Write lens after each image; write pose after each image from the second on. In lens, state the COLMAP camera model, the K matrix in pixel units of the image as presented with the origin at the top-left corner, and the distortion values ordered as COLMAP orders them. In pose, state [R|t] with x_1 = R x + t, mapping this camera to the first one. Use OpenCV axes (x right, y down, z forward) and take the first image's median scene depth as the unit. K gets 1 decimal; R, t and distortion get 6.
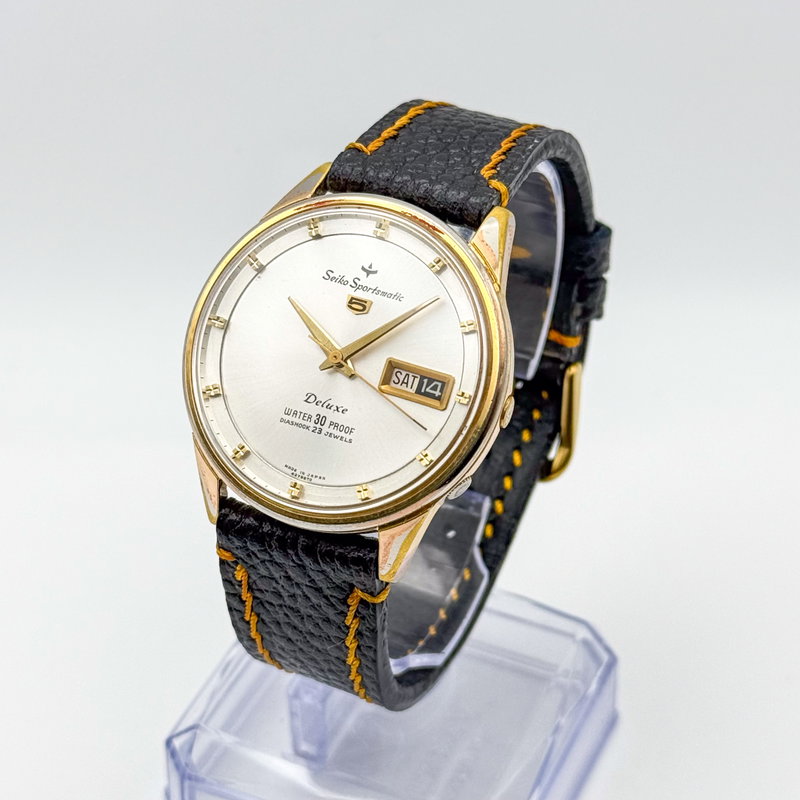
lens RADIAL K [[2235.0, 0, 400.0], [0, 2235.0, 400.0], [0, 0, 1]] dist [-0.082715, 0.610114]
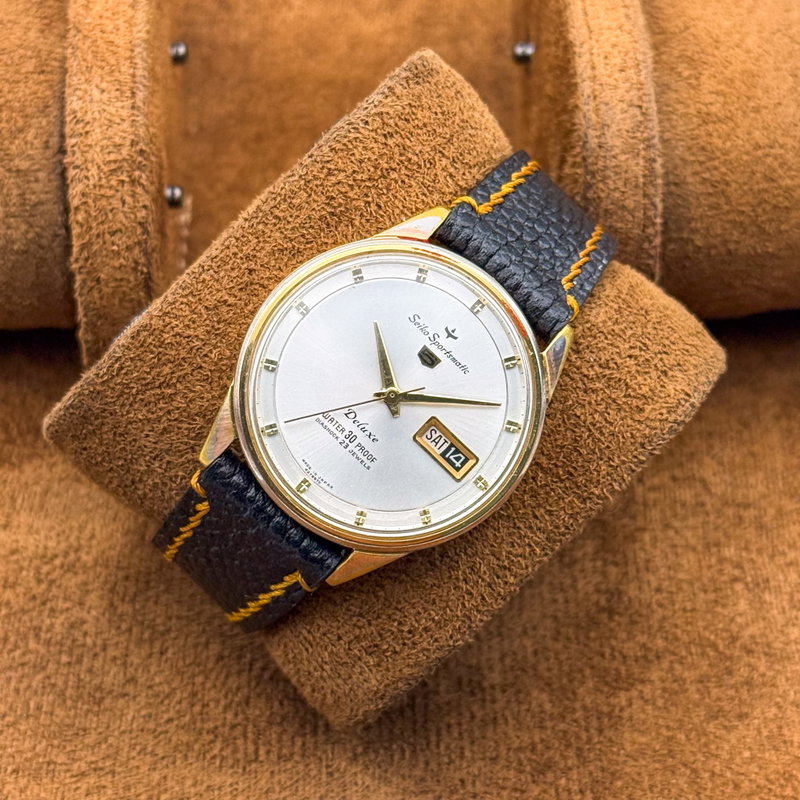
lens RADIAL K [[2235.0, 0, 400.0], [0, 2235.0, 400.0], [0, 0, 1]] dist [-0.082715, 0.610114]
pose [[0.846498, 0.408579, 0.341326, -0.386530], [-0.465872, 0.878786, 0.103438, -0.128167], [-0.257690, -0.246574, 0.934236, -0.023683]]
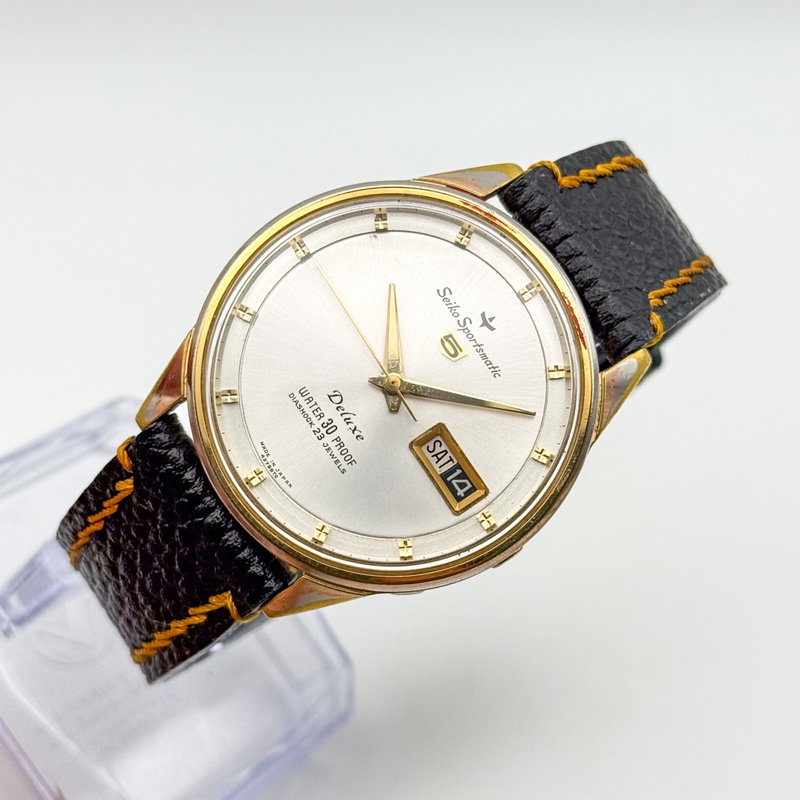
lens RADIAL K [[2235.0, 0, 400.0], [0, 2235.0, 400.0], [0, 0, 1]] dist [-0.082715, 0.610114]
pose [[0.759392, 0.602392, 0.245860, -0.220326], [-0.635078, 0.768412, 0.078856, -0.078789], [-0.141420, -0.216023, 0.966092, 0.191291]]
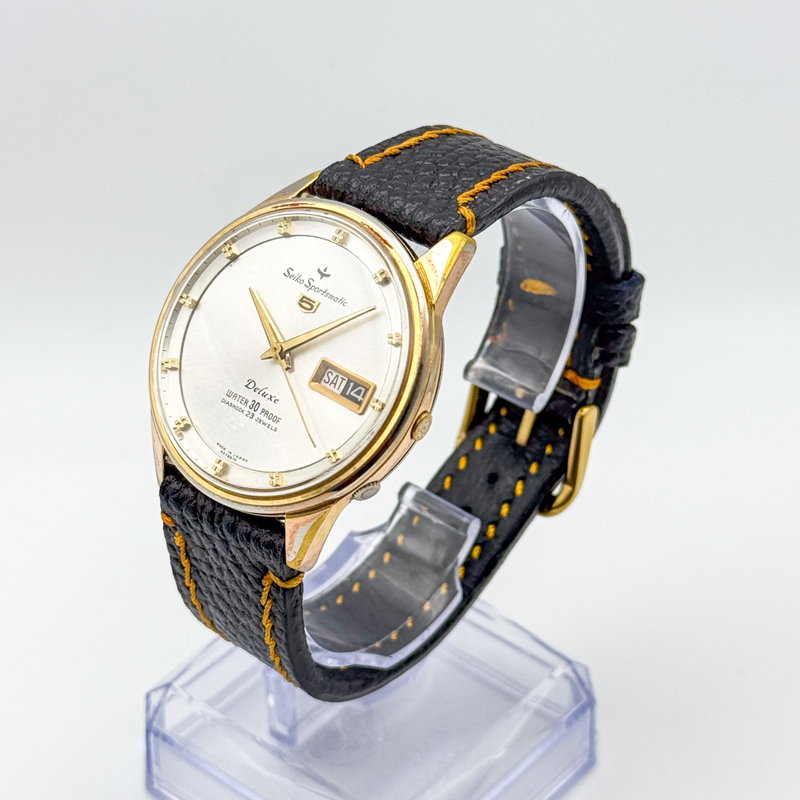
lens RADIAL K [[2235.0, 0, 400.0], [0, 2235.0, 400.0], [0, 0, 1]] dist [-0.082715, 0.610114]
pose [[0.962256, 0.159292, -0.220655, 0.256577], [-0.164058, 0.986445, -0.003322, -0.001521], [0.217135, 0.039397, 0.975346, -0.014991]]
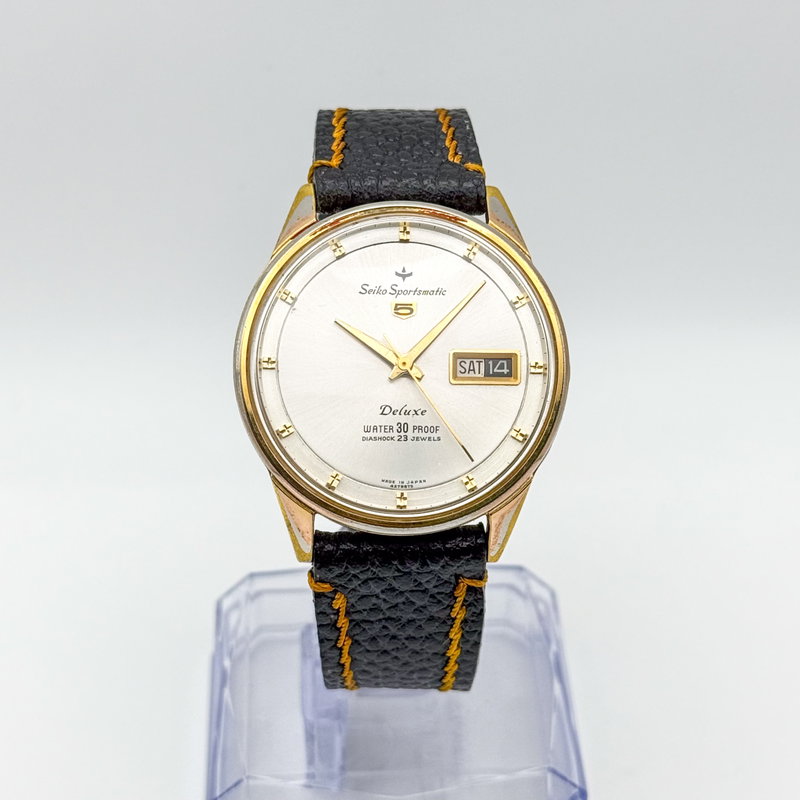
lens RADIAL K [[2235.0, 0, 400.0], [0, 2235.0, 400.0], [0, 0, 1]] dist [-0.082715, 0.610114]
pose [[0.891718, -0.264193, 0.367480, -0.397440], [0.264794, 0.963018, 0.049804, -0.052837], [-0.367048, 0.052896, 0.928697, 0.052778]]
